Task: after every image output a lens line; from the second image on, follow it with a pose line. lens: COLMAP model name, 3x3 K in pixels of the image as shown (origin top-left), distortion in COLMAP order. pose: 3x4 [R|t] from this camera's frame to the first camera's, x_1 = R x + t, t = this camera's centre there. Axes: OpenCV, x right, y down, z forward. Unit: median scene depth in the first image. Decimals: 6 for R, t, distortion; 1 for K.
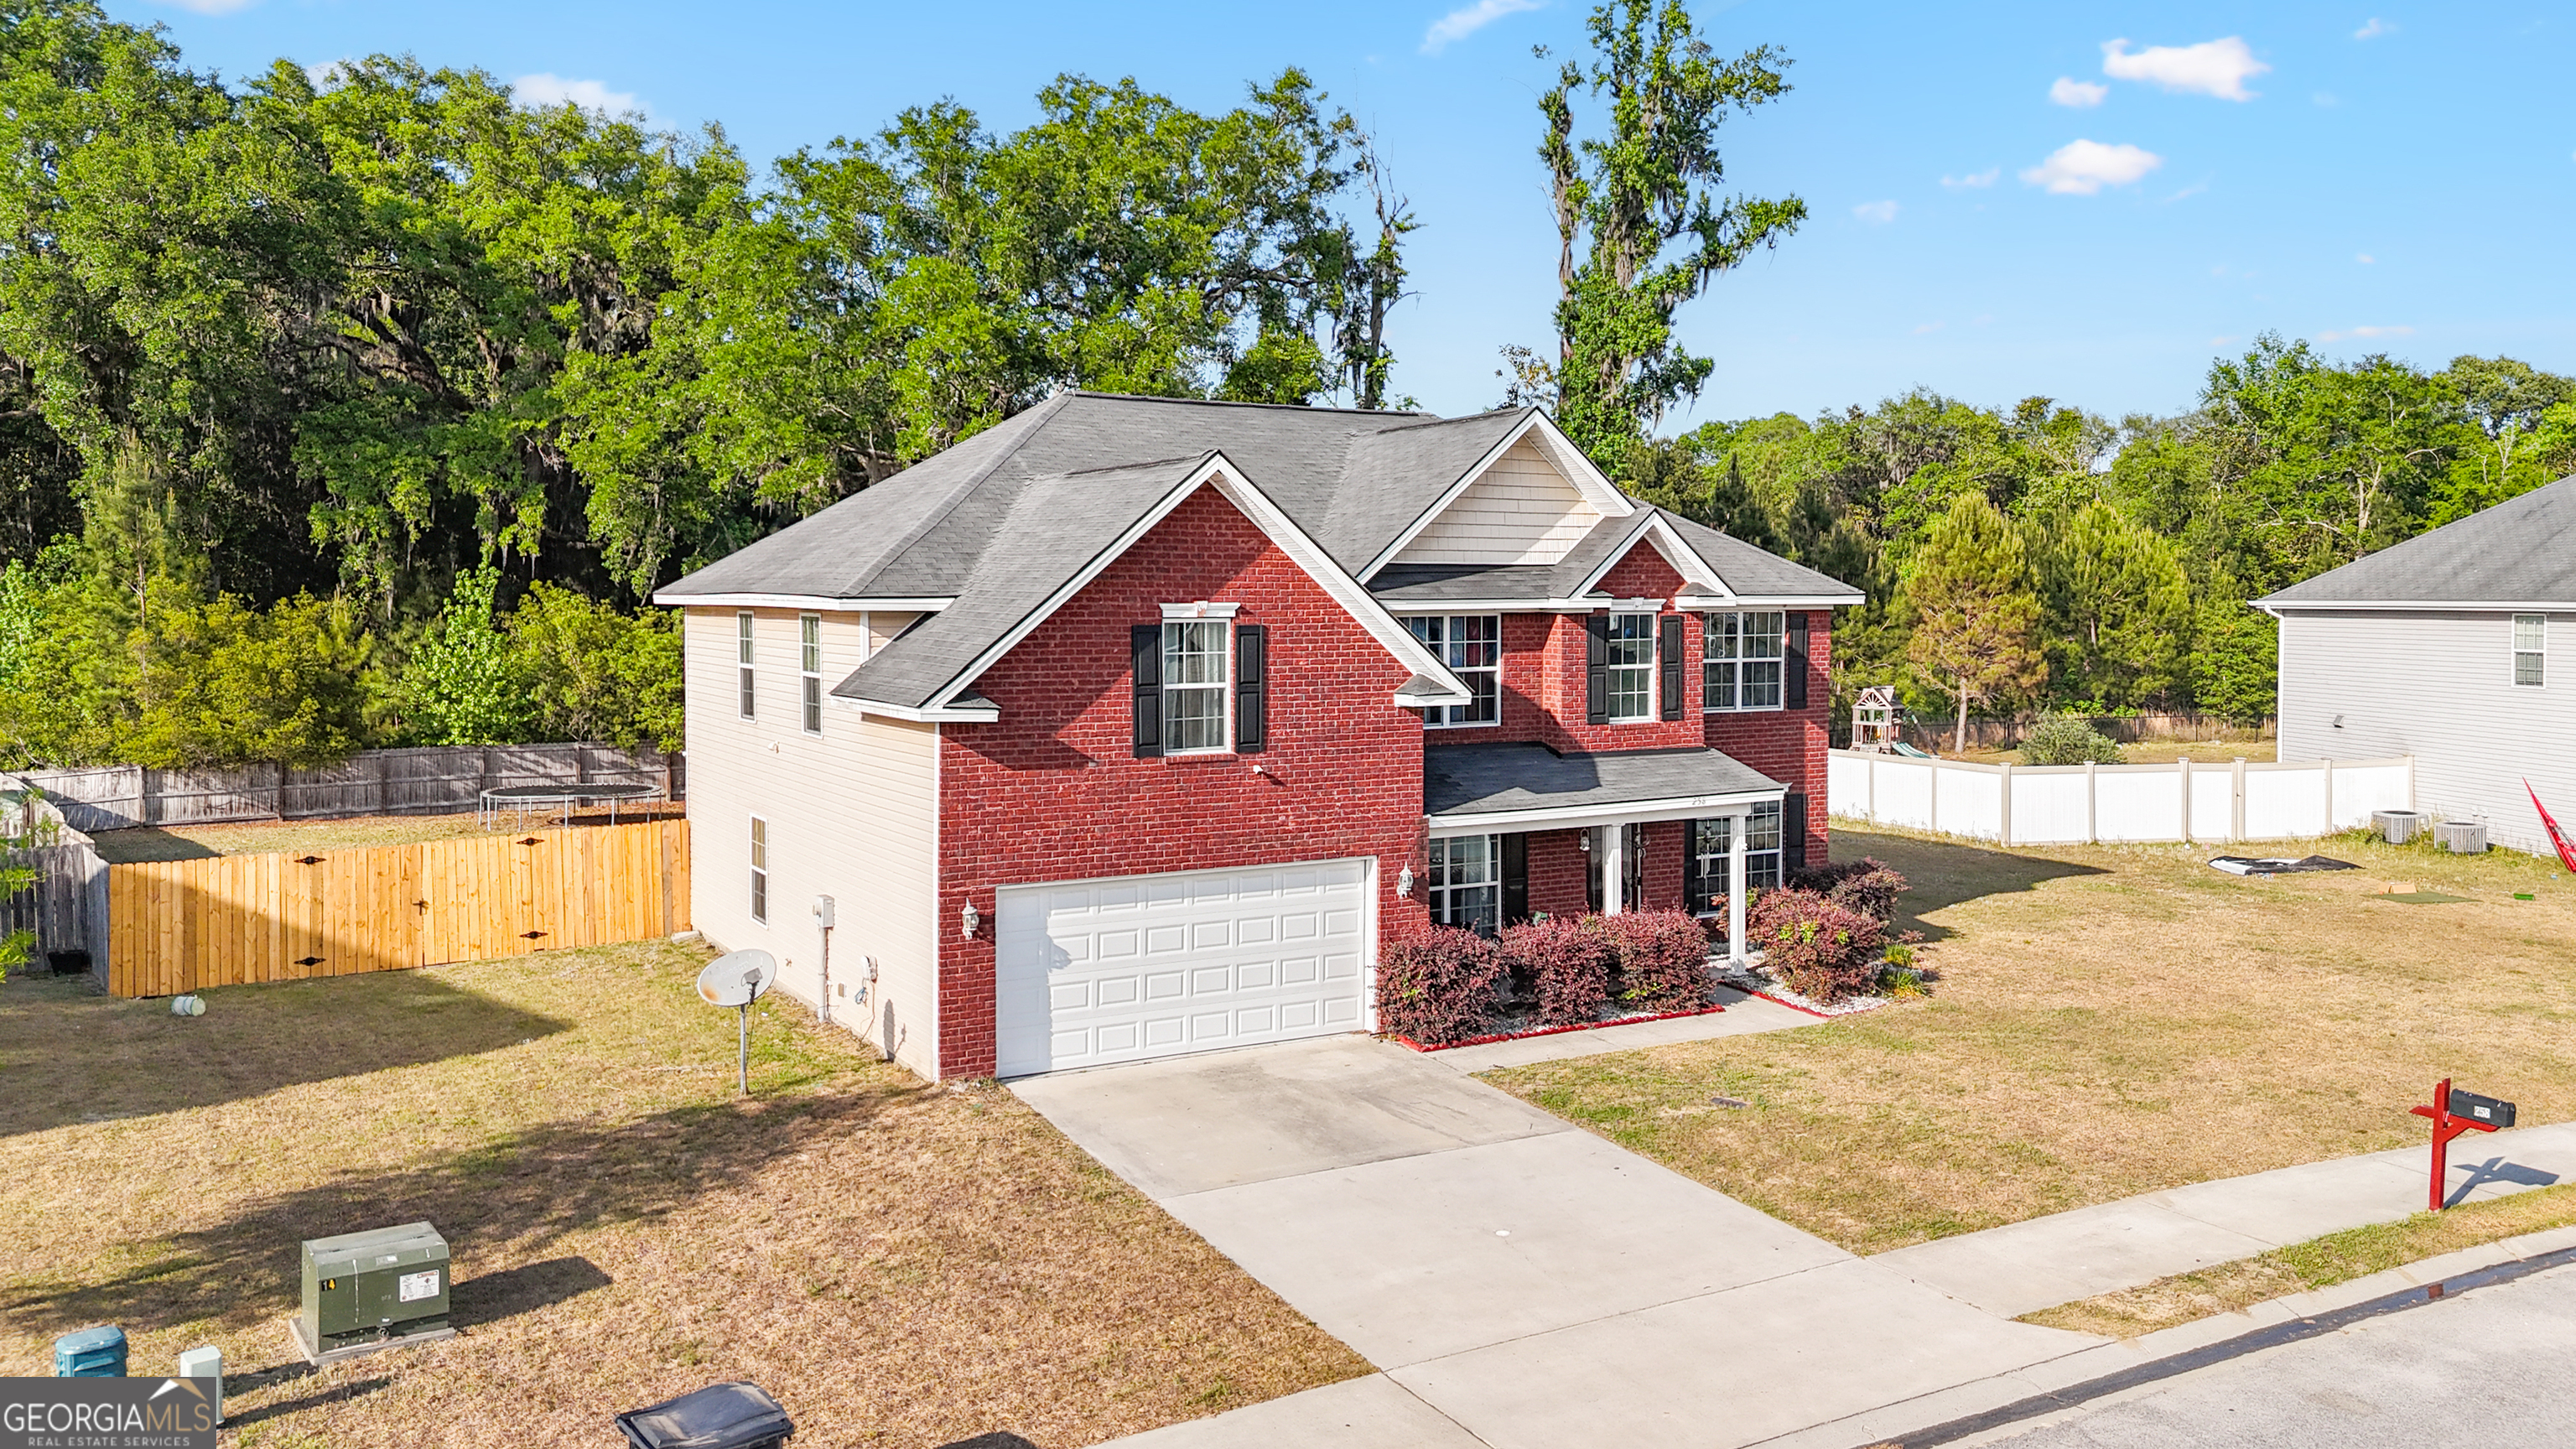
lens RADIAL K [[1890.5, 0, 1238.6], [0, 1890.5, 672.6], [0, 0, 1]] dist [0.061800, -0.000276]
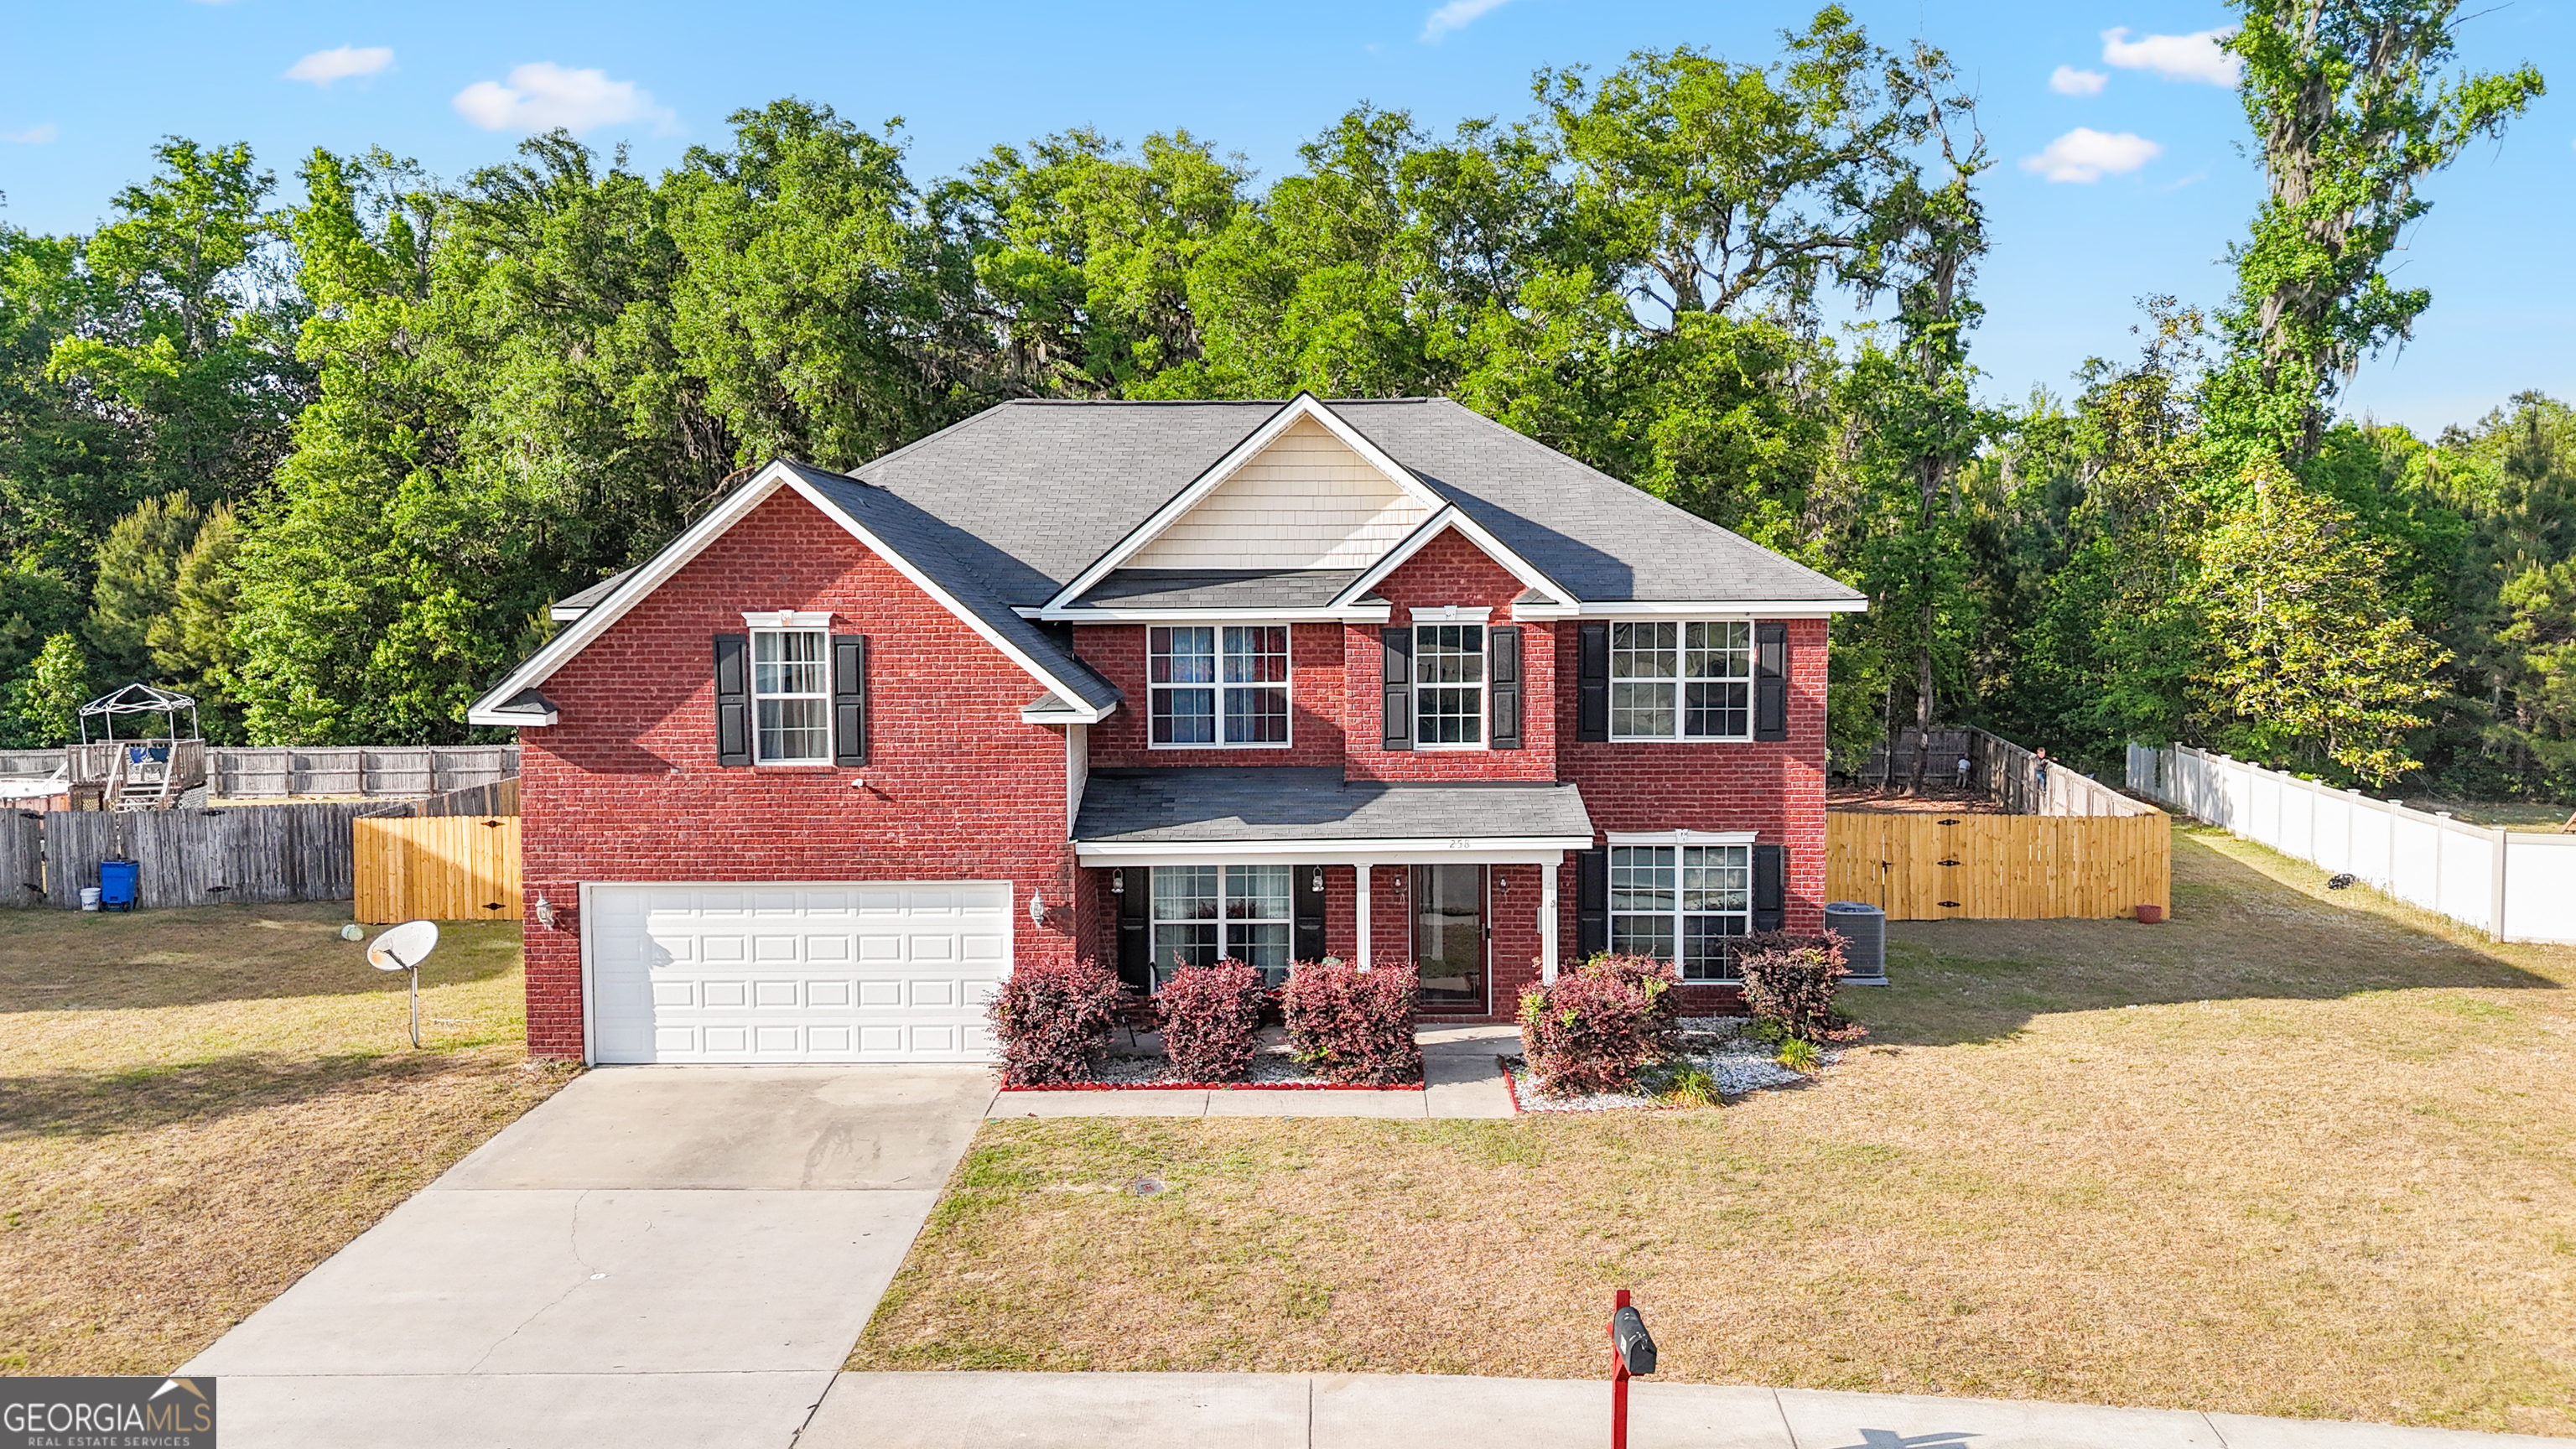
lens RADIAL K [[1864.6, 0, 1288.0], [0, 1864.6, 724.5], [0, 0, 1]] dist [0.057129, -0.002466]
pose [[0.868885, 0.028702, -0.494181, 0.580792], [-0.015820, 0.999418, 0.030231, -0.010104], [0.494761, -0.018449, 0.868833, 0.229793]]
